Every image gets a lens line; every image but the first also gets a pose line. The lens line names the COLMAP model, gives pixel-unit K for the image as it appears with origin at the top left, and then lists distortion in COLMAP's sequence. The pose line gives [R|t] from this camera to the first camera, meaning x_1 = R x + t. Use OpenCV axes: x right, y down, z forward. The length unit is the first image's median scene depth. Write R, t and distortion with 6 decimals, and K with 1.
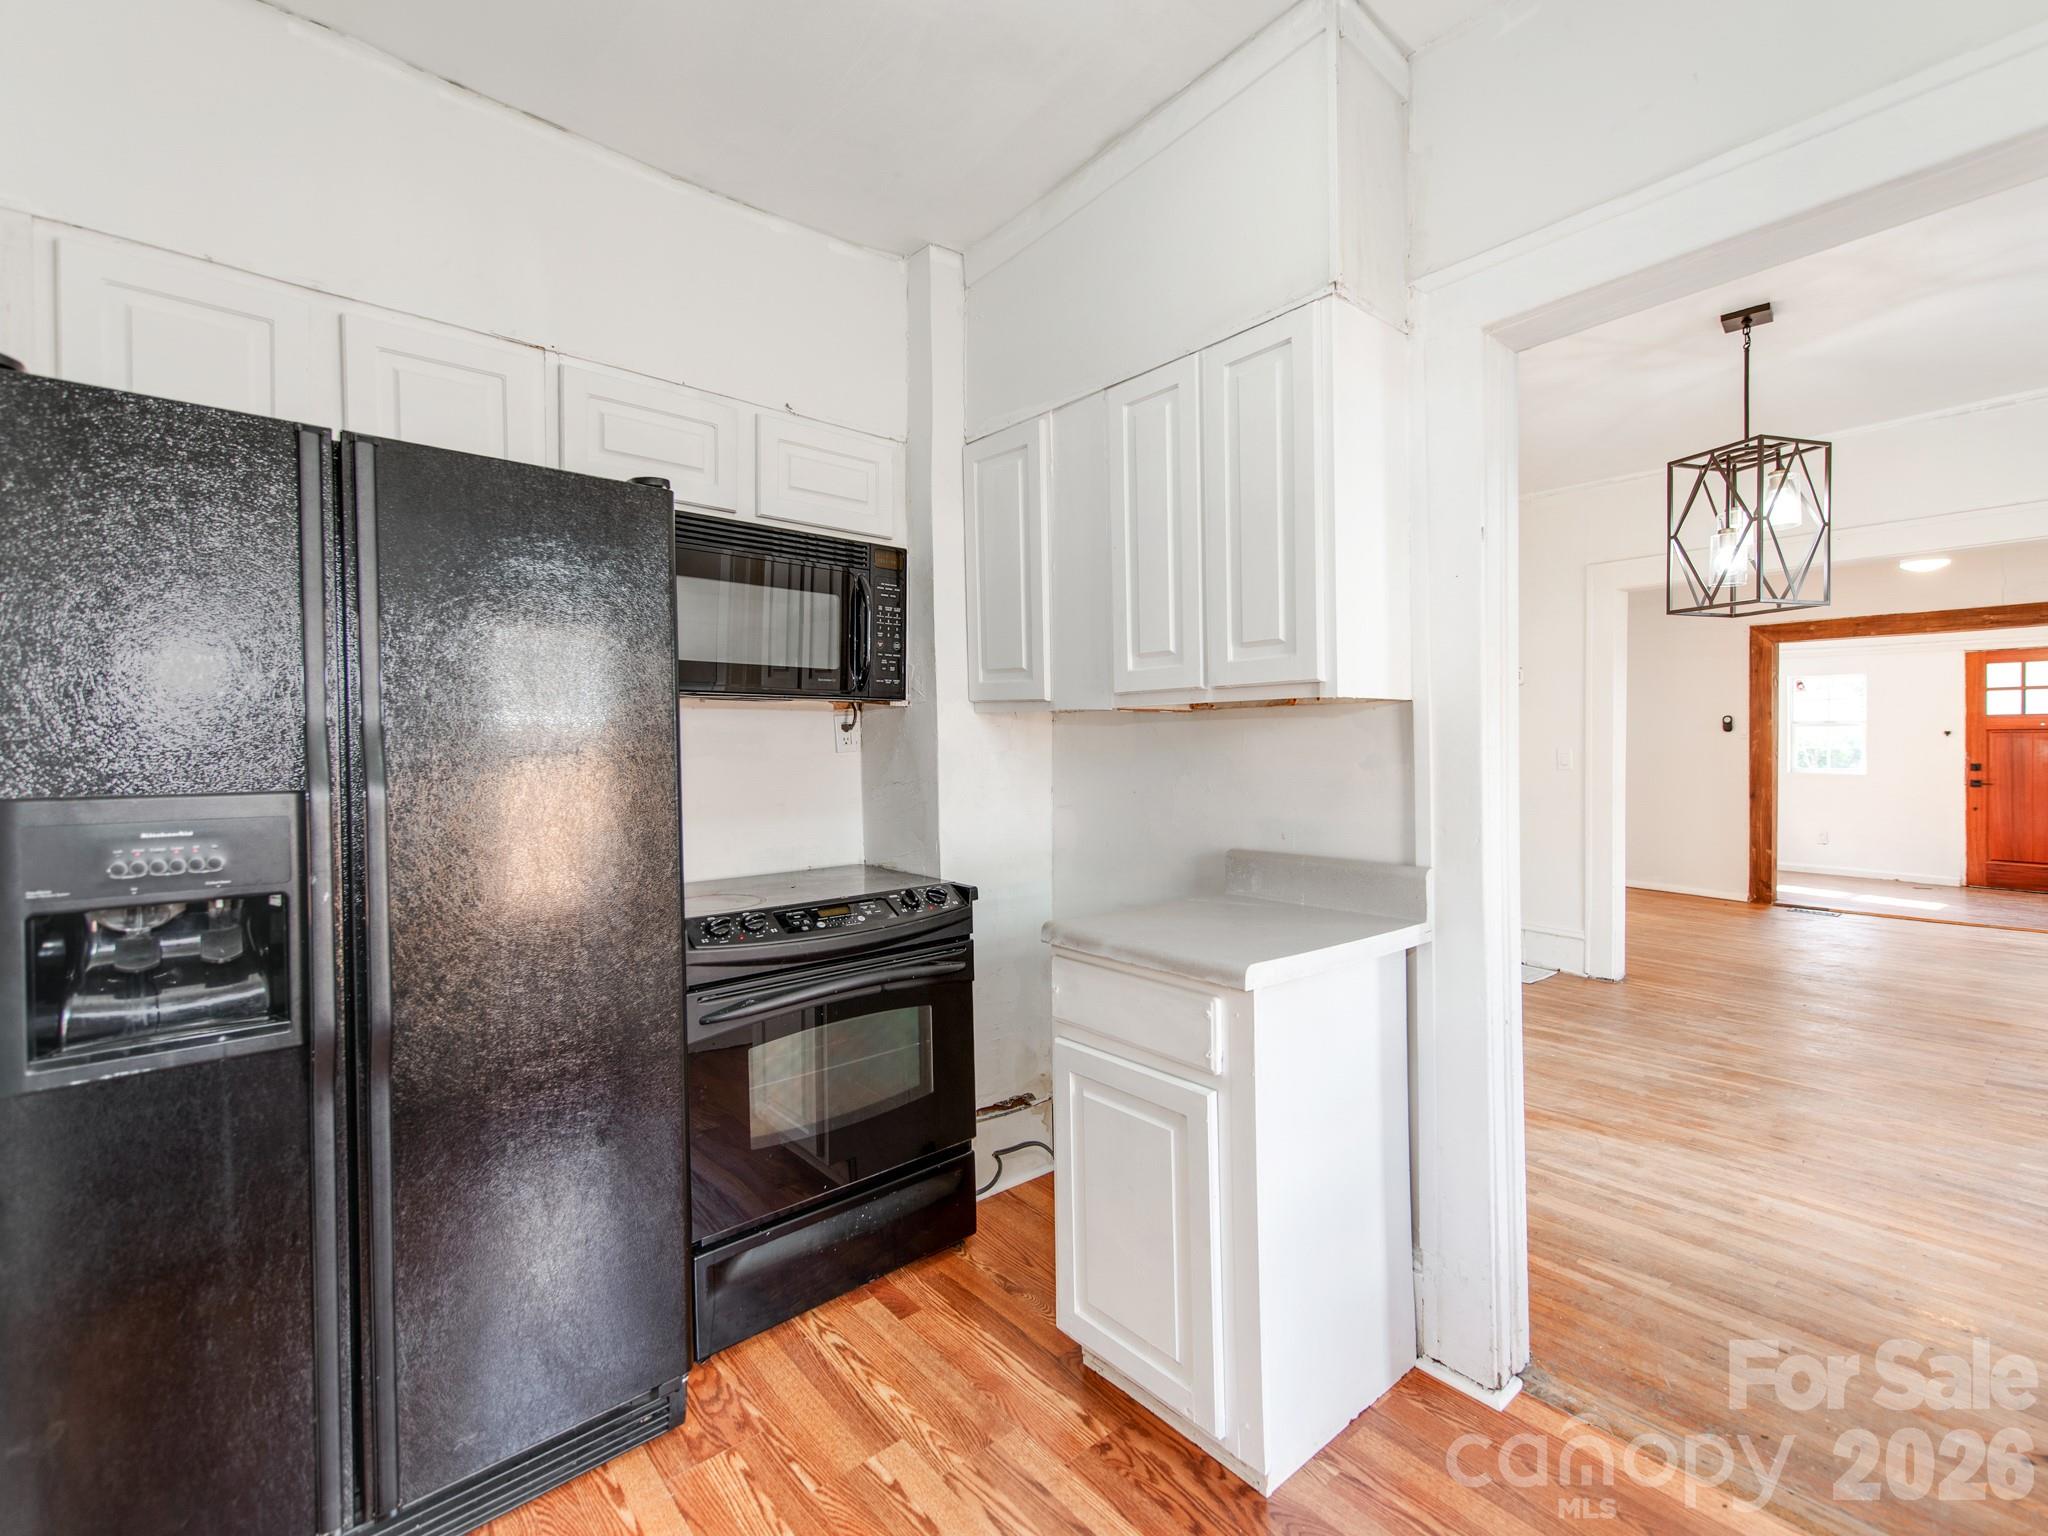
lens RADIAL K [[887.6, 0, 1020.5], [0, 887.6, 762.9], [0, 0, 1]] dist [0.026336, -0.001729]
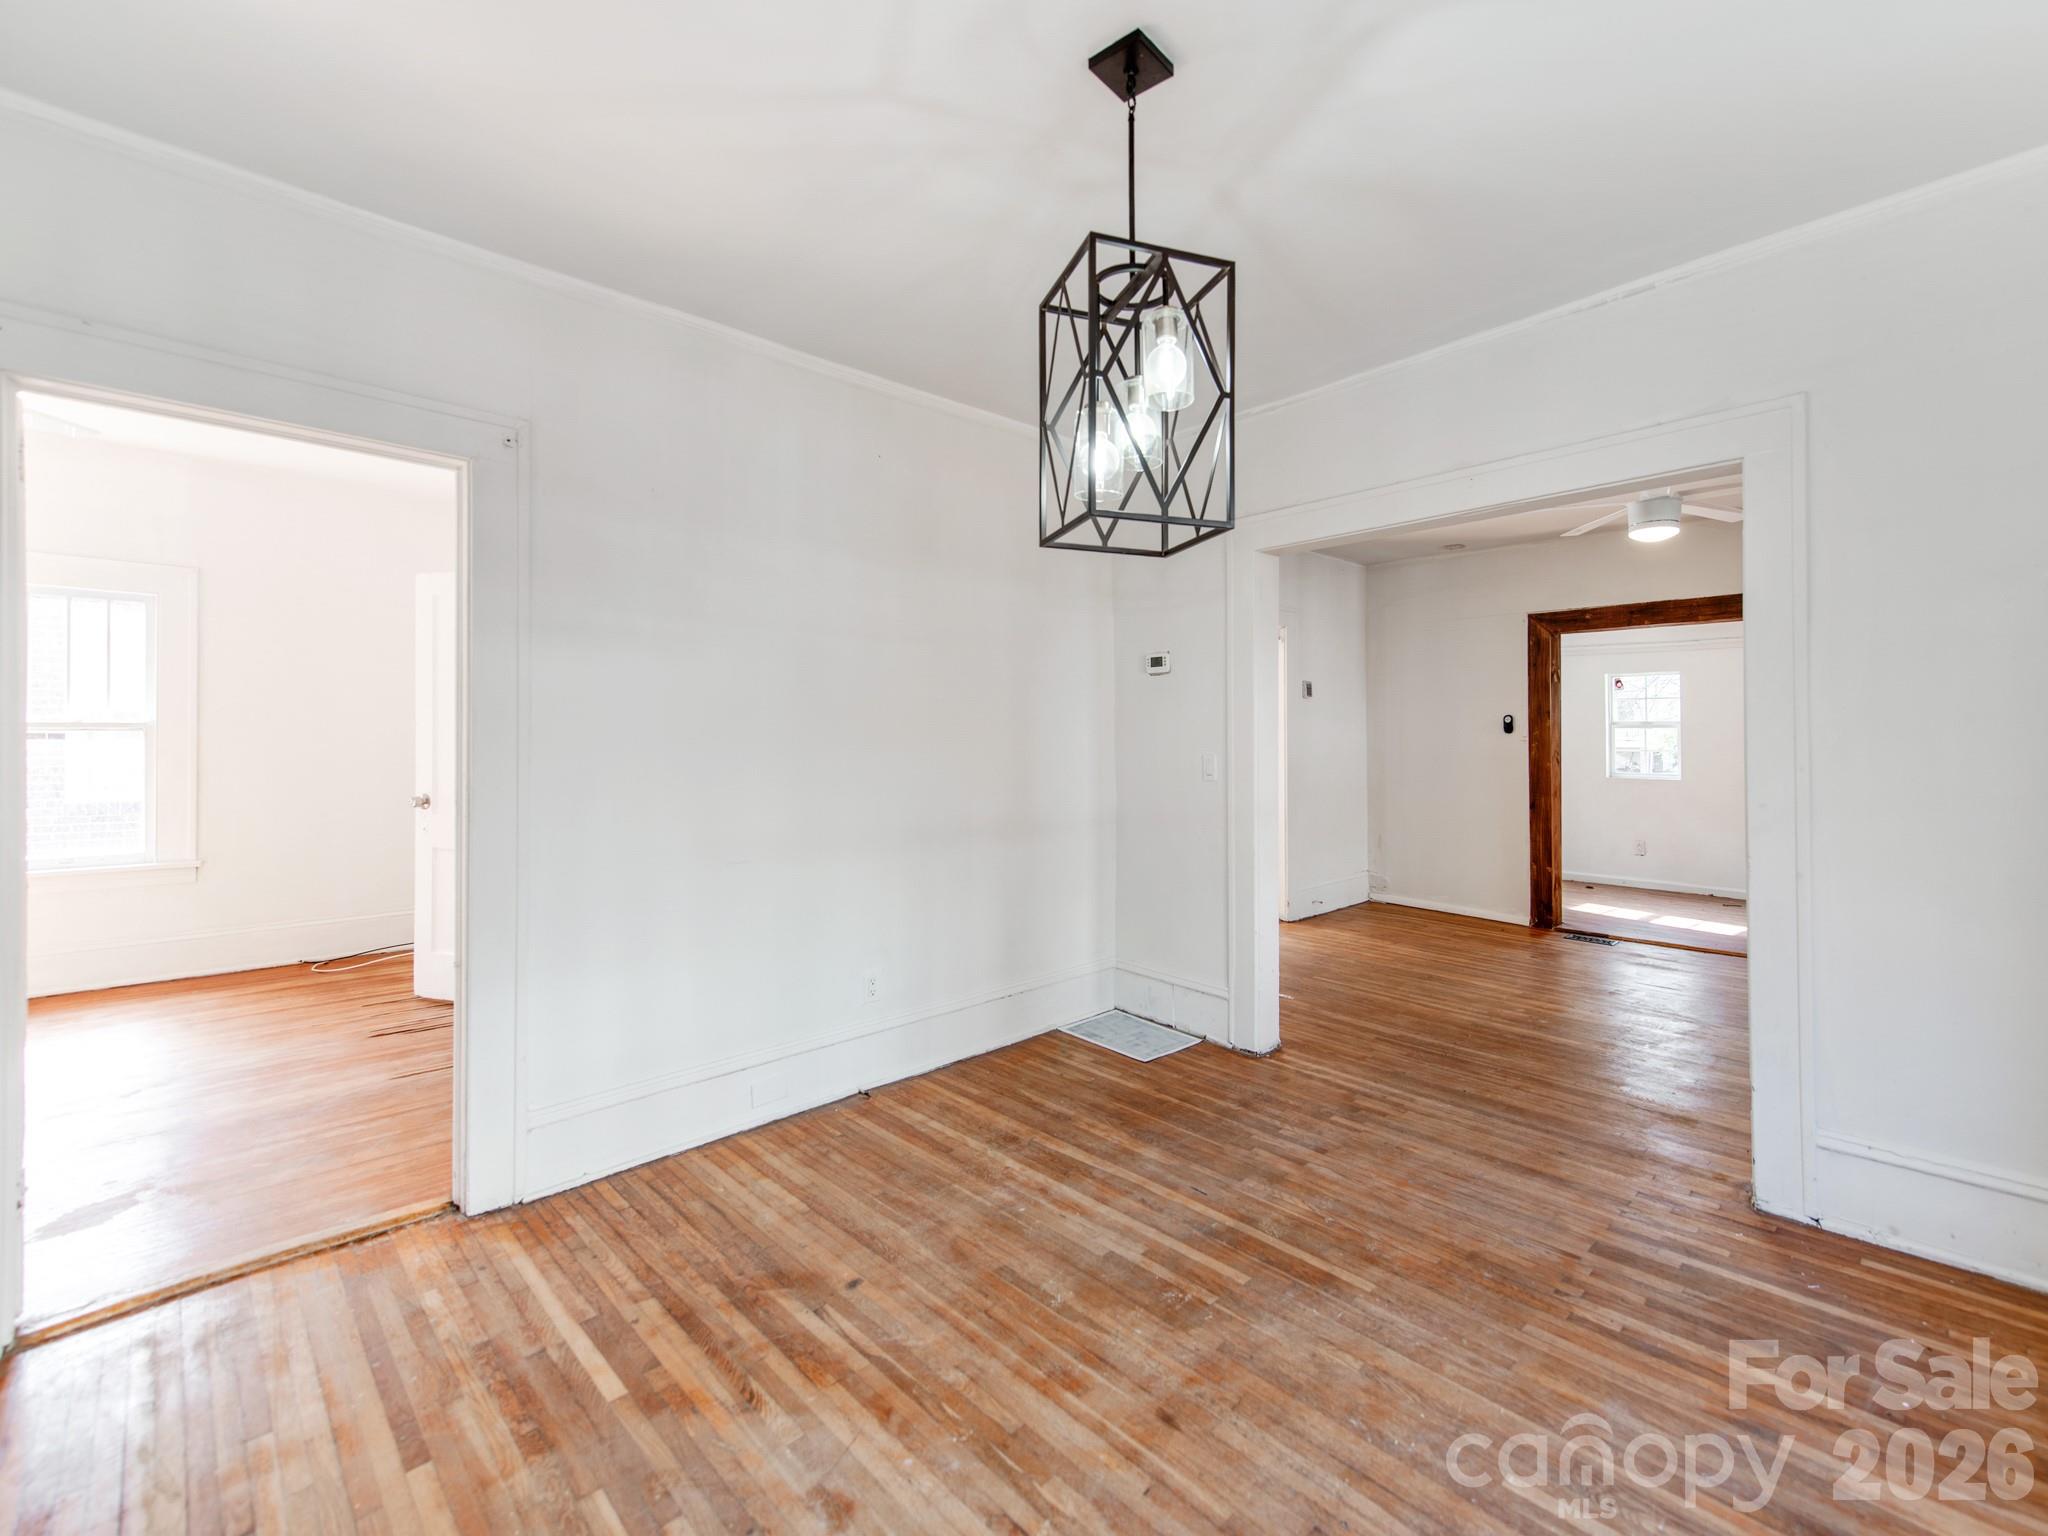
lens RADIAL K [[865.1, 0, 1066.0], [0, 865.1, 749.5], [0, 0, 1]] dist [0.027338, -0.002244]
pose [[0.998286, 0.002656, 0.058467, 0.441445], [-0.001933, 0.999921, -0.012419, -0.010855], [-0.058495, 0.012284, 0.998212, 0.252071]]
